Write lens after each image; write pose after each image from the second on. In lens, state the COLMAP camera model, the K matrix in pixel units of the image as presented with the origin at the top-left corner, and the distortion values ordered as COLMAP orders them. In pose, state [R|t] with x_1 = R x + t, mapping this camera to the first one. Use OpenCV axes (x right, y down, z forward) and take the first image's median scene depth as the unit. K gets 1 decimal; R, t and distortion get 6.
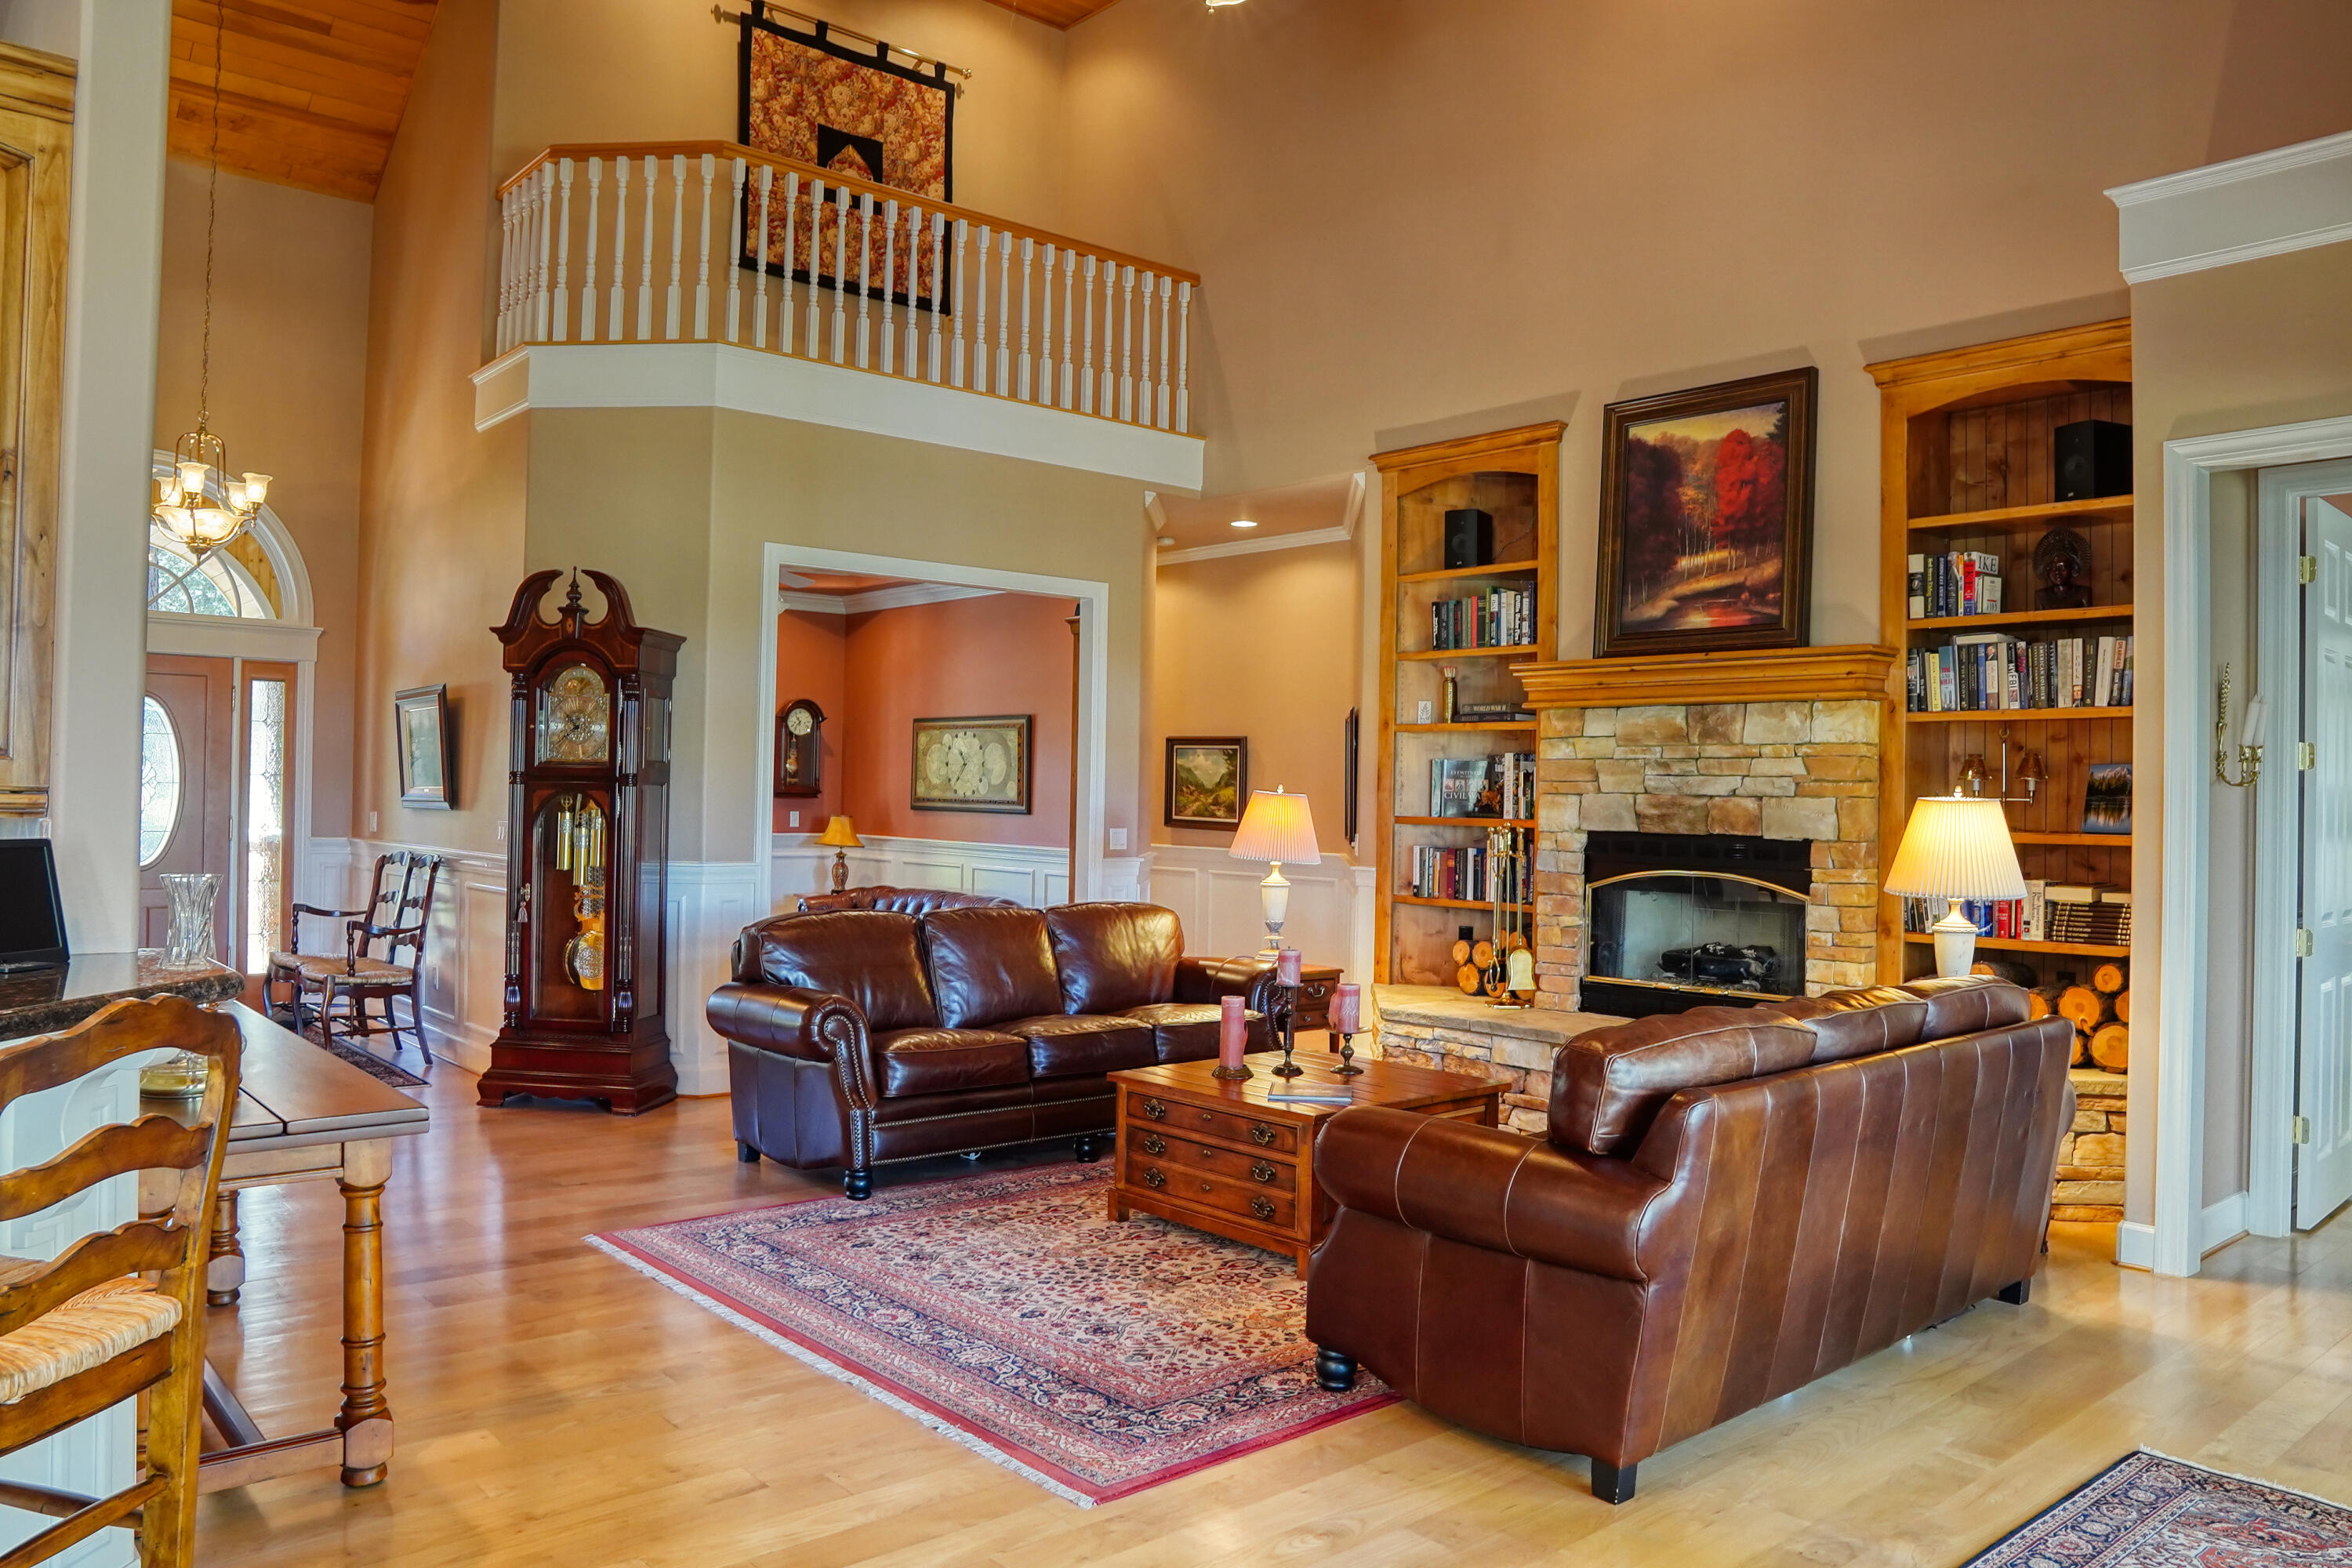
lens RADIAL K [[1656.9, 0, 1166.6], [0, 1656.9, 775.7], [0, 0, 1]] dist [-0.110158, 0.071877]
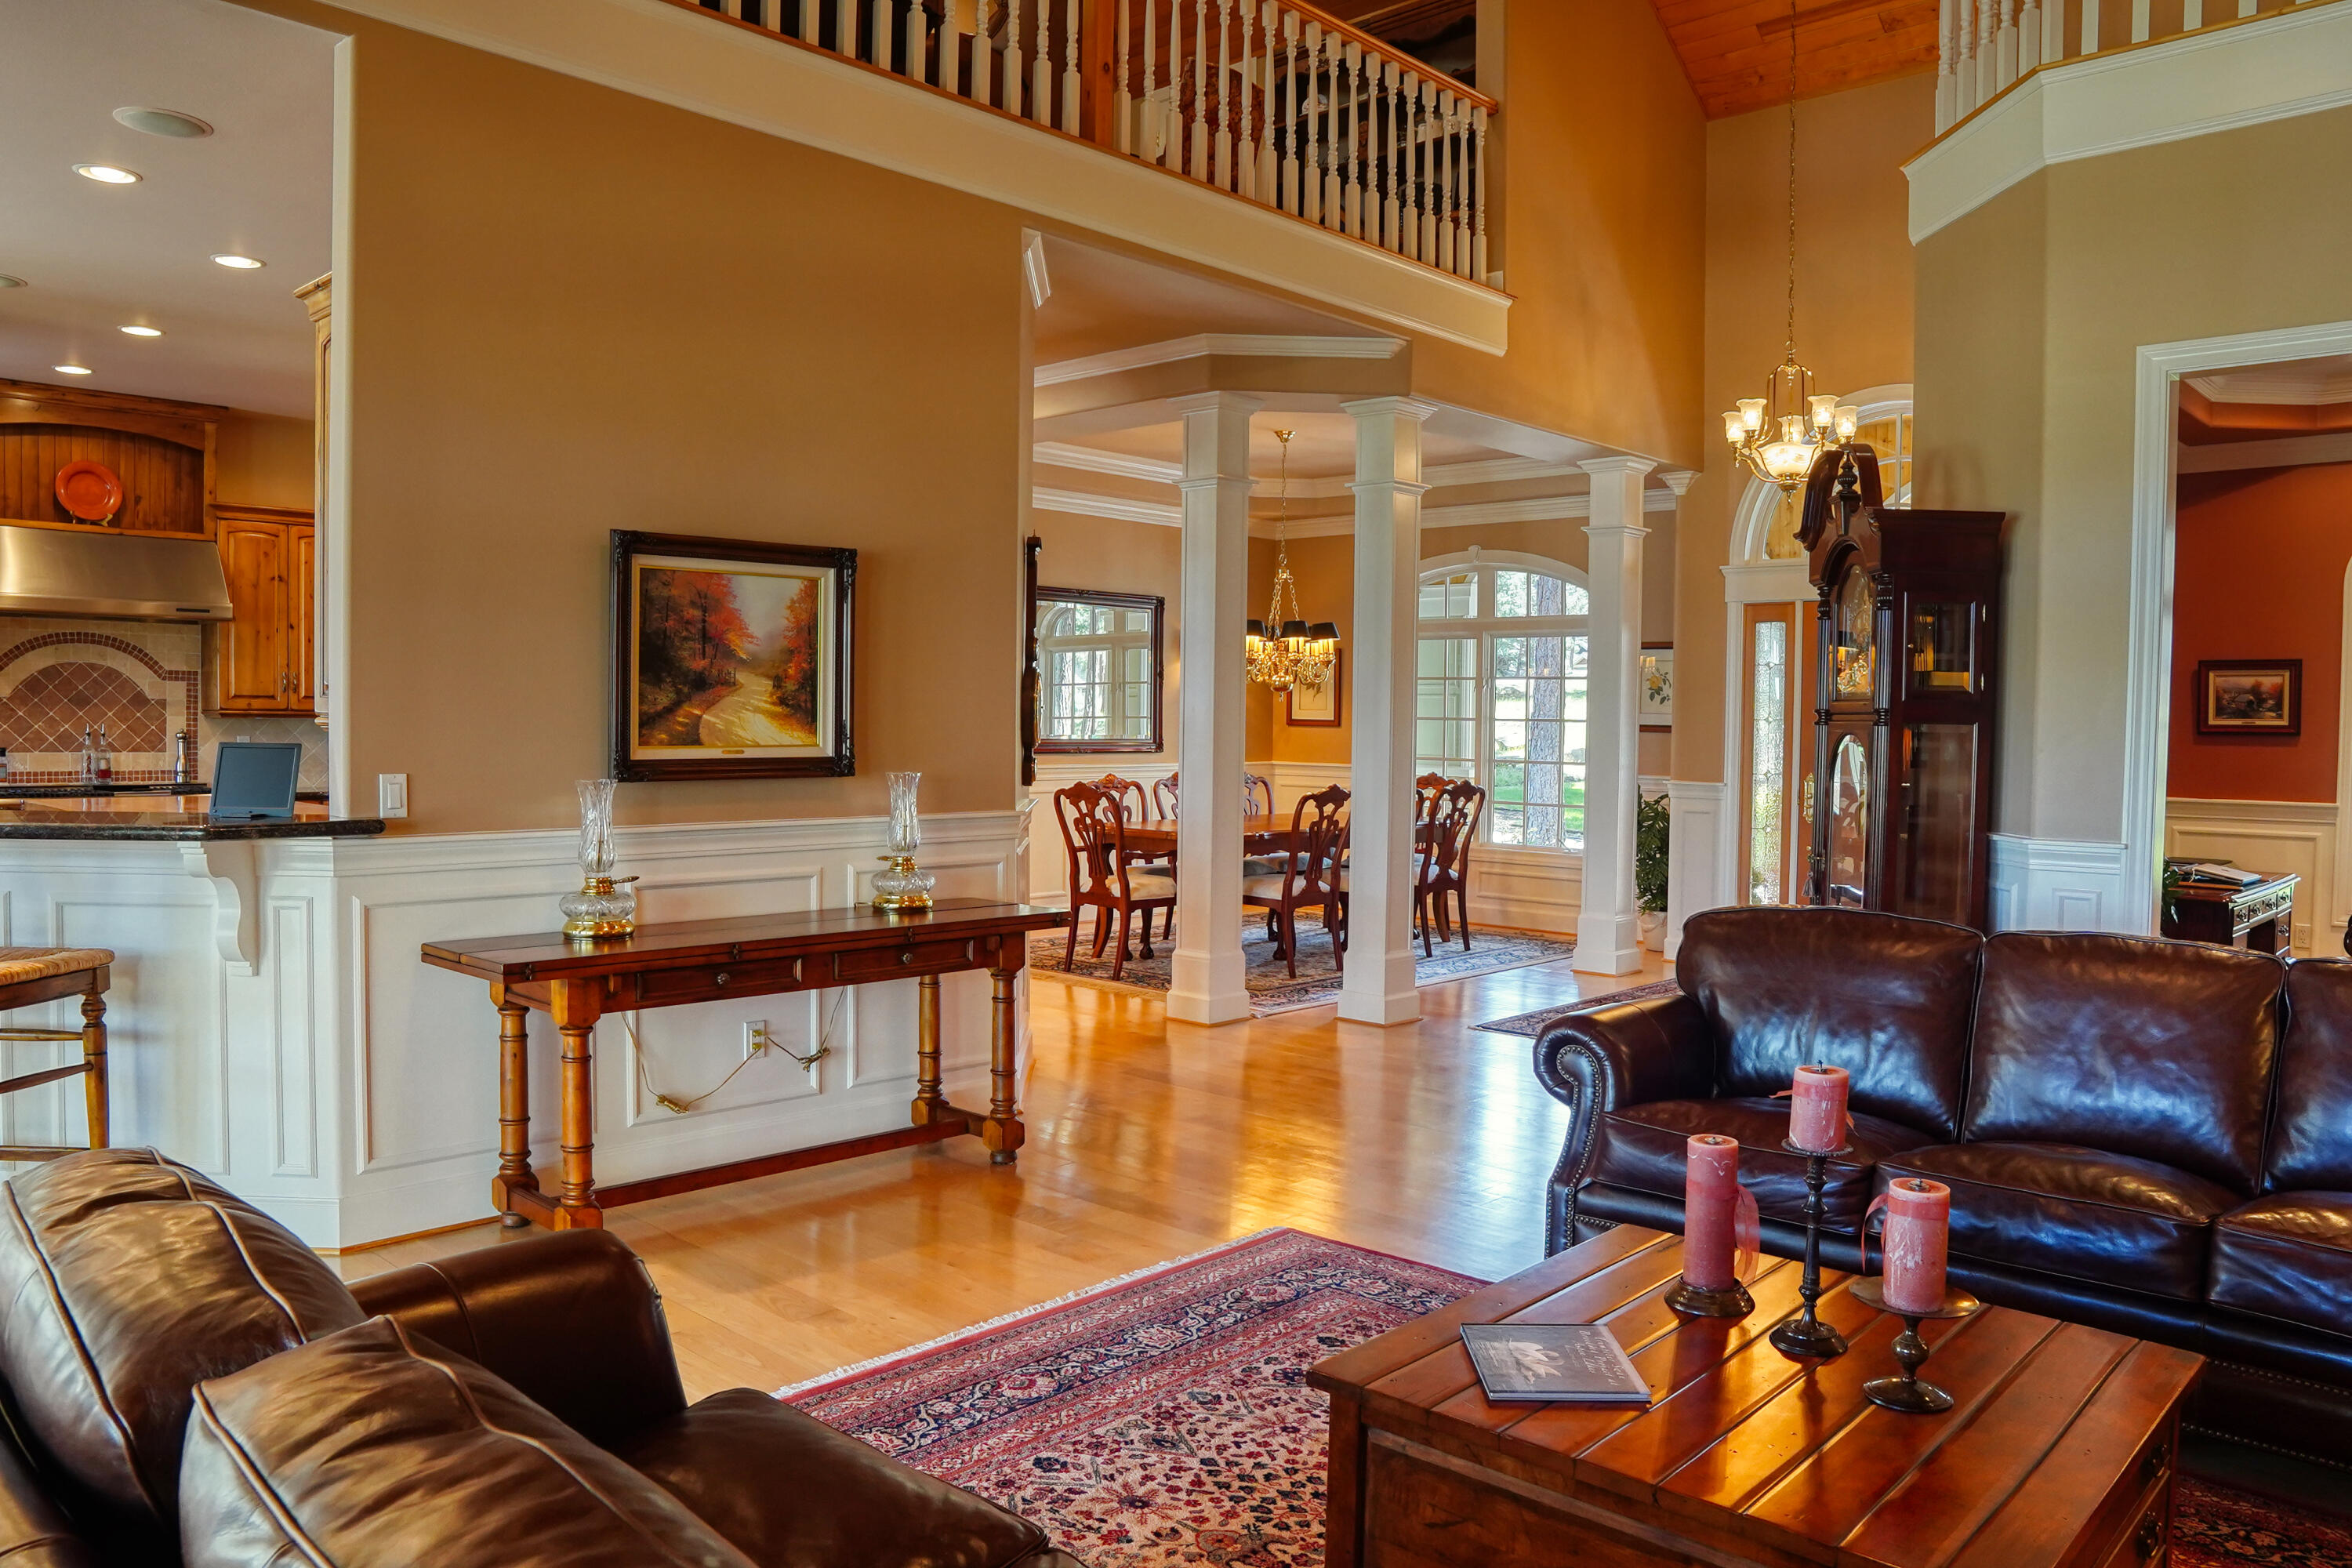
lens RADIAL K [[1656.9, 0, 1172.1], [0, 1656.9, 778.2], [0, 0, 1]] dist [-0.110158, 0.071877]
pose [[0.097360, 0.021032, -0.995027, 0.381035], [-0.000285, 0.999777, 0.021104, 0.014572], [0.995249, -0.001771, 0.097344, 0.620640]]
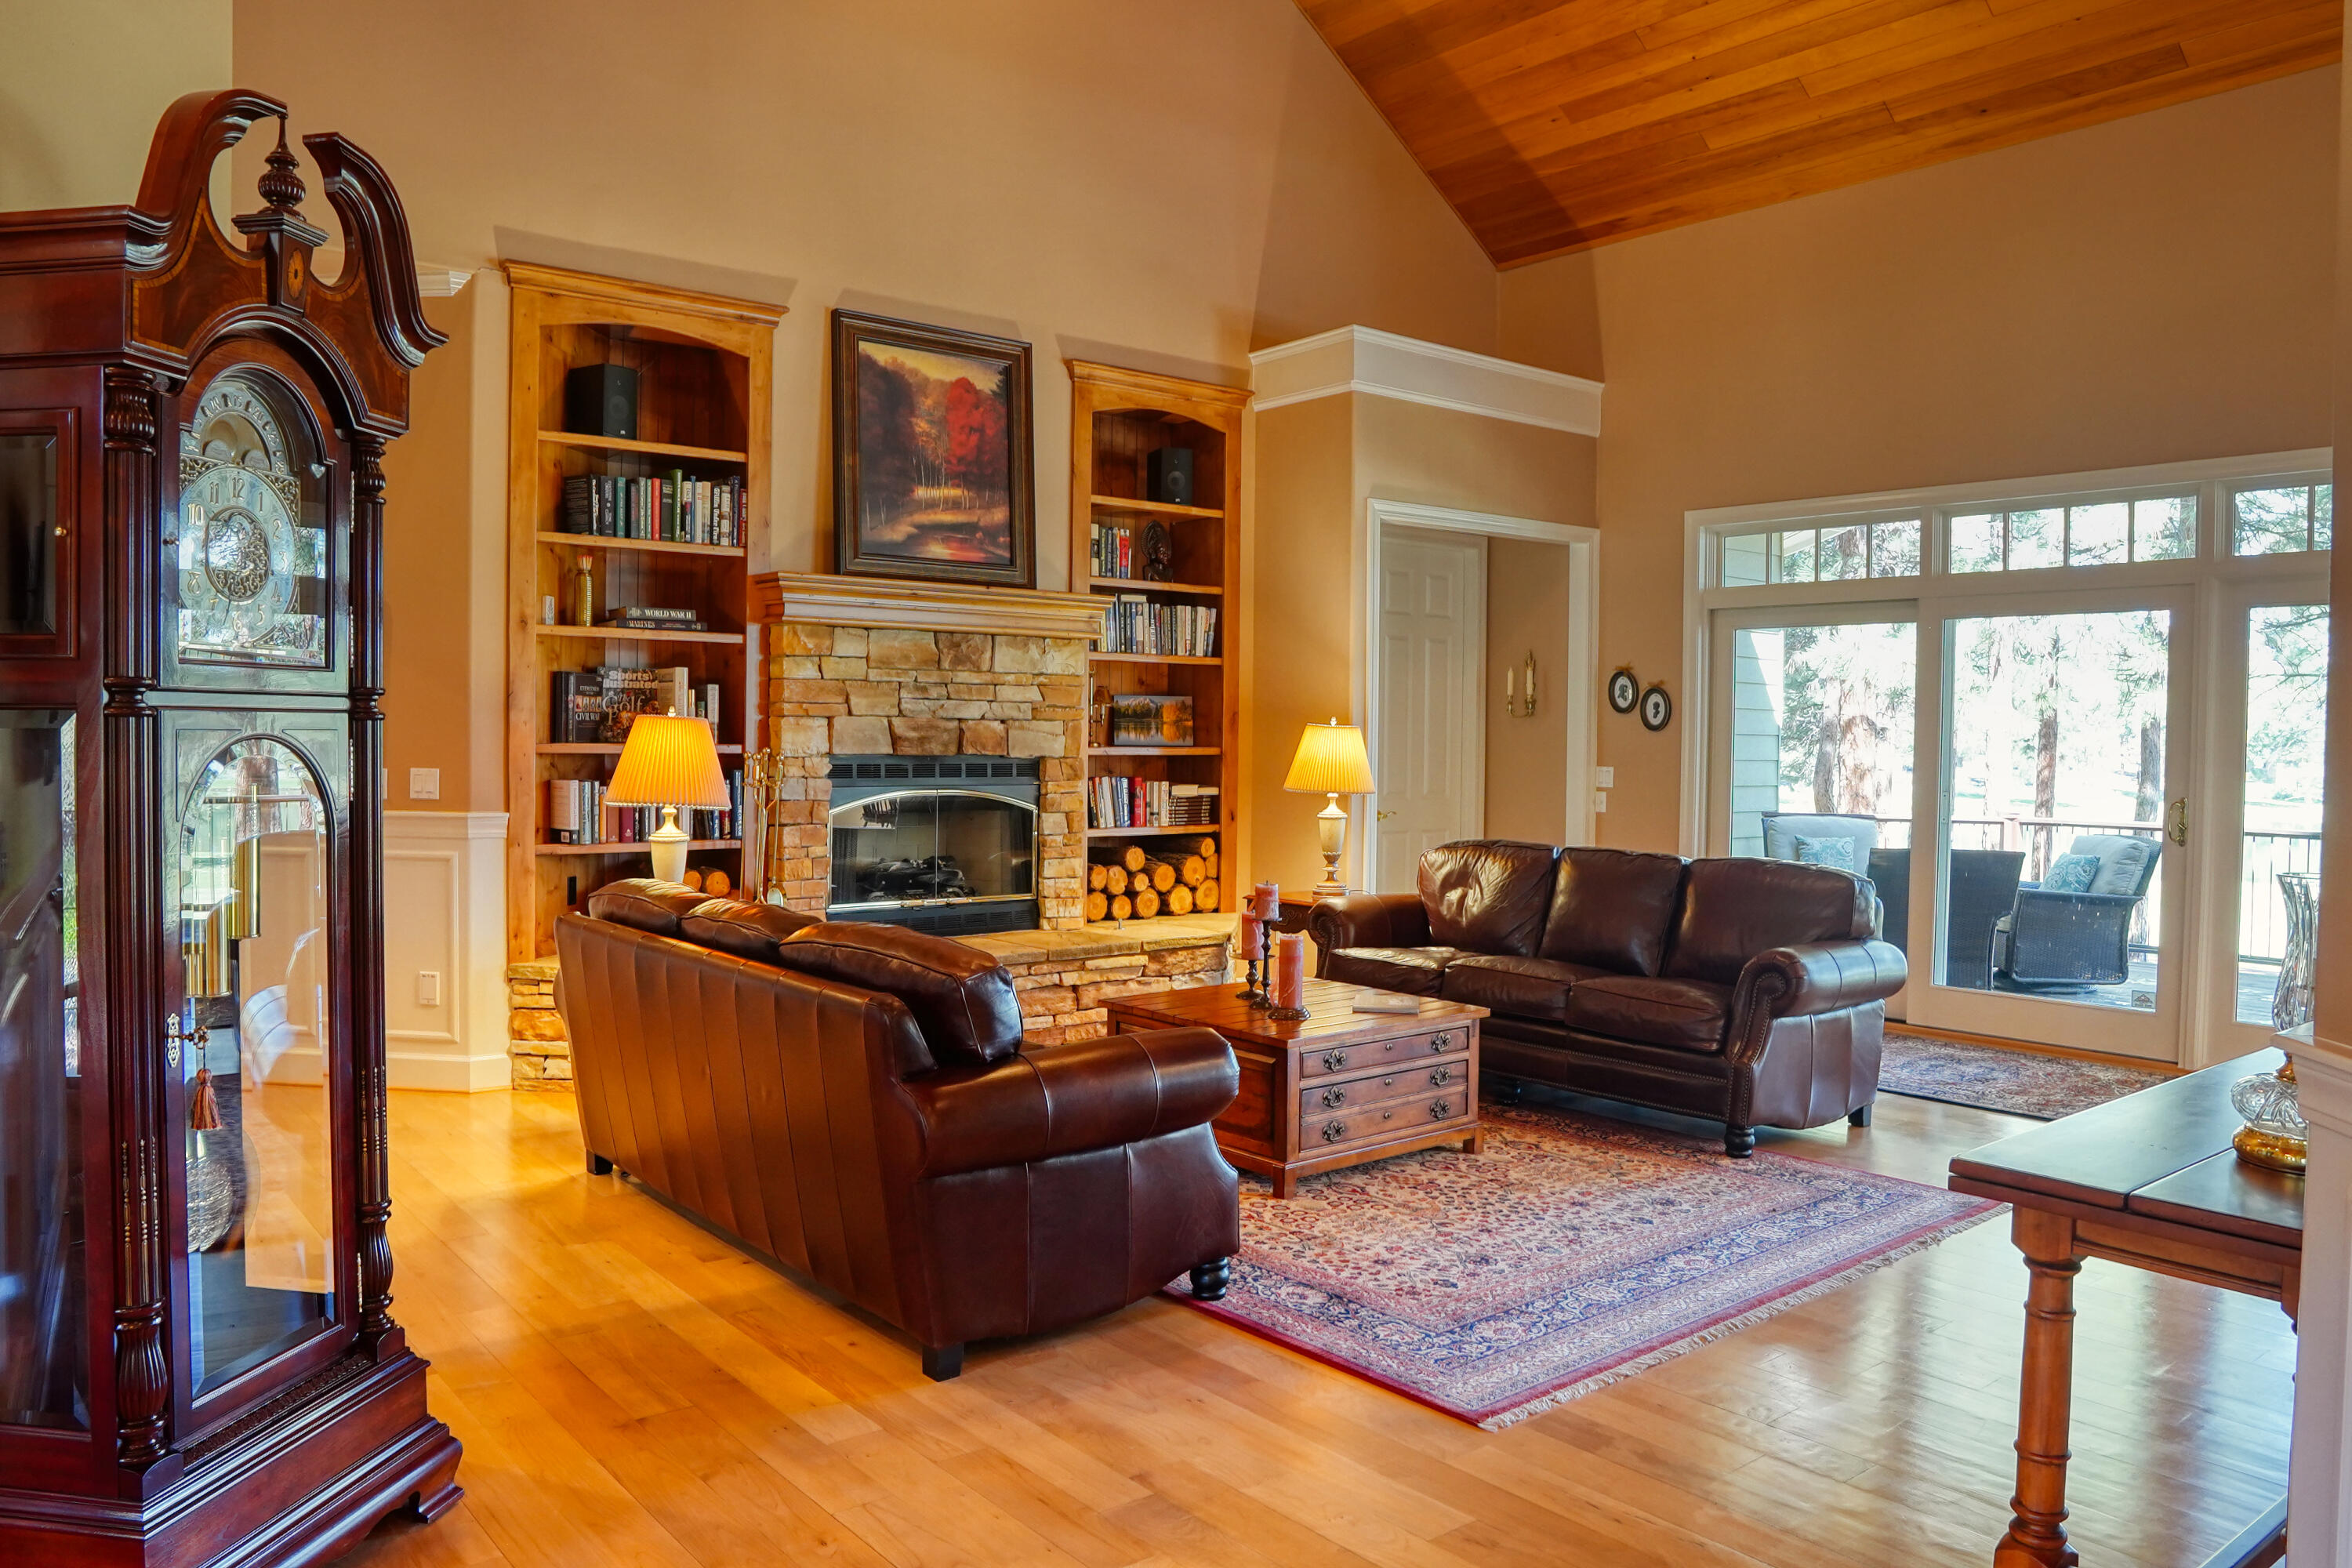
lens RADIAL K [[1656.9, 0, 1169.3], [0, 1656.9, 784.7], [0, 0, 1]] dist [-0.110158, 0.071877]
pose [[0.036435, -0.049673, 0.998101, -0.727281], [-0.025629, 0.998389, 0.050623, -0.002954], [-0.999007, -0.027425, 0.035104, 0.807693]]
